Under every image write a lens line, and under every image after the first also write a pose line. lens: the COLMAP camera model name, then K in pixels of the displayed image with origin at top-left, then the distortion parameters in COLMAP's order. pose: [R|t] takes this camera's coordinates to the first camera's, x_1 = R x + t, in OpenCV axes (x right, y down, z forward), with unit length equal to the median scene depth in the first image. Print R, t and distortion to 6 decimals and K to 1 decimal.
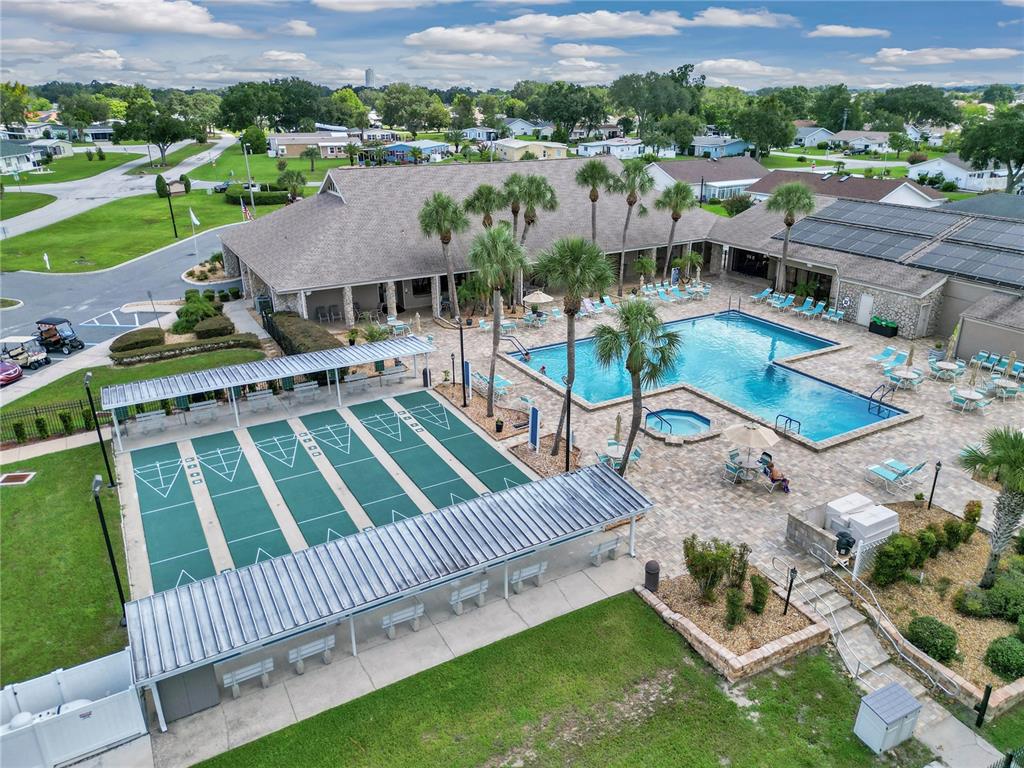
lens RADIAL K [[731.4, 0, 522.2], [0, 731.4, 372.9], [0, 0, 1]] dist [0.075084, -0.071125]
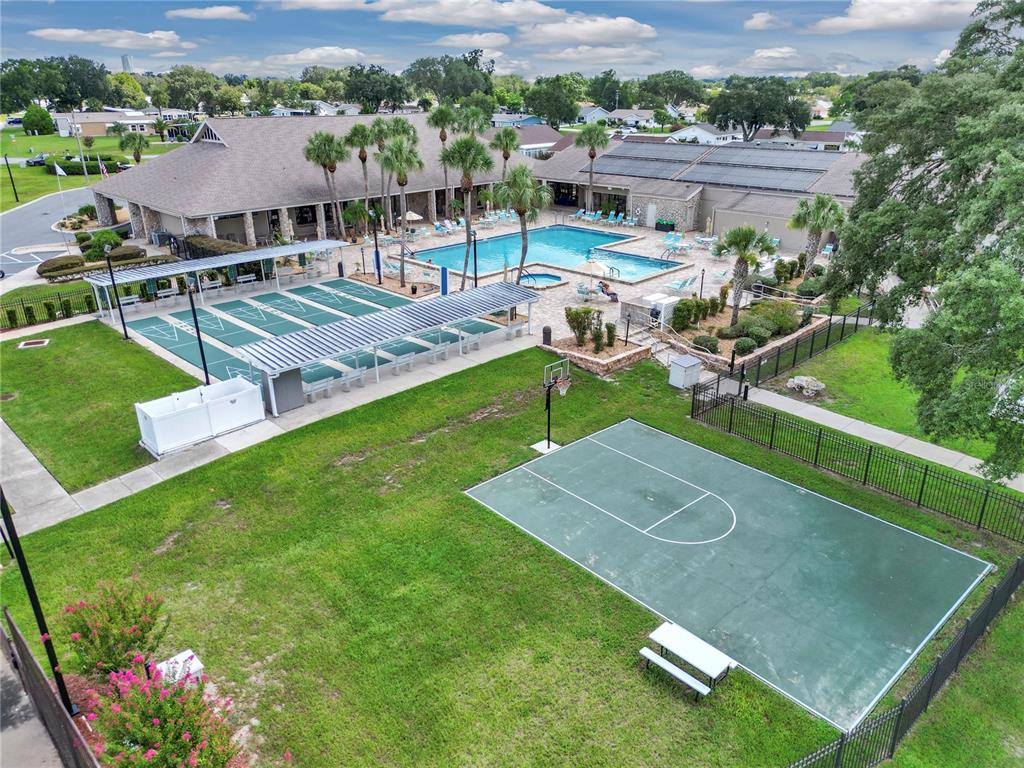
lens RADIAL K [[731.4, 0, 522.2], [0, 731.4, 372.9], [0, 0, 1]] dist [0.075084, -0.071125]
pose [[0.962926, -0.100022, 0.250539, -0.131166], [0.097482, 0.994982, 0.022561, 0.146750], [-0.251538, 0.002699, 0.967844, -0.243077]]
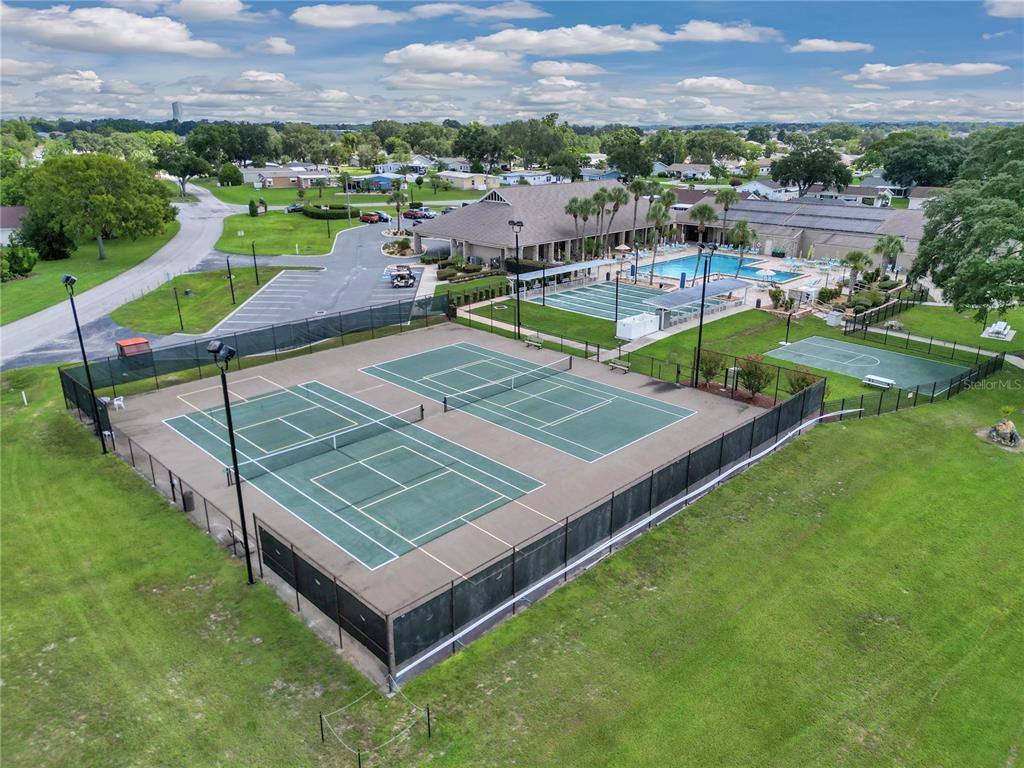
lens RADIAL K [[731.4, 0, 522.2], [0, 731.4, 372.9], [0, 0, 1]] dist [0.075084, -0.071125]
pose [[0.967102, -0.077713, 0.242226, -0.745603], [0.087414, 0.995734, -0.029543, 0.268752], [-0.238897, 0.049745, 0.969770, -0.848153]]
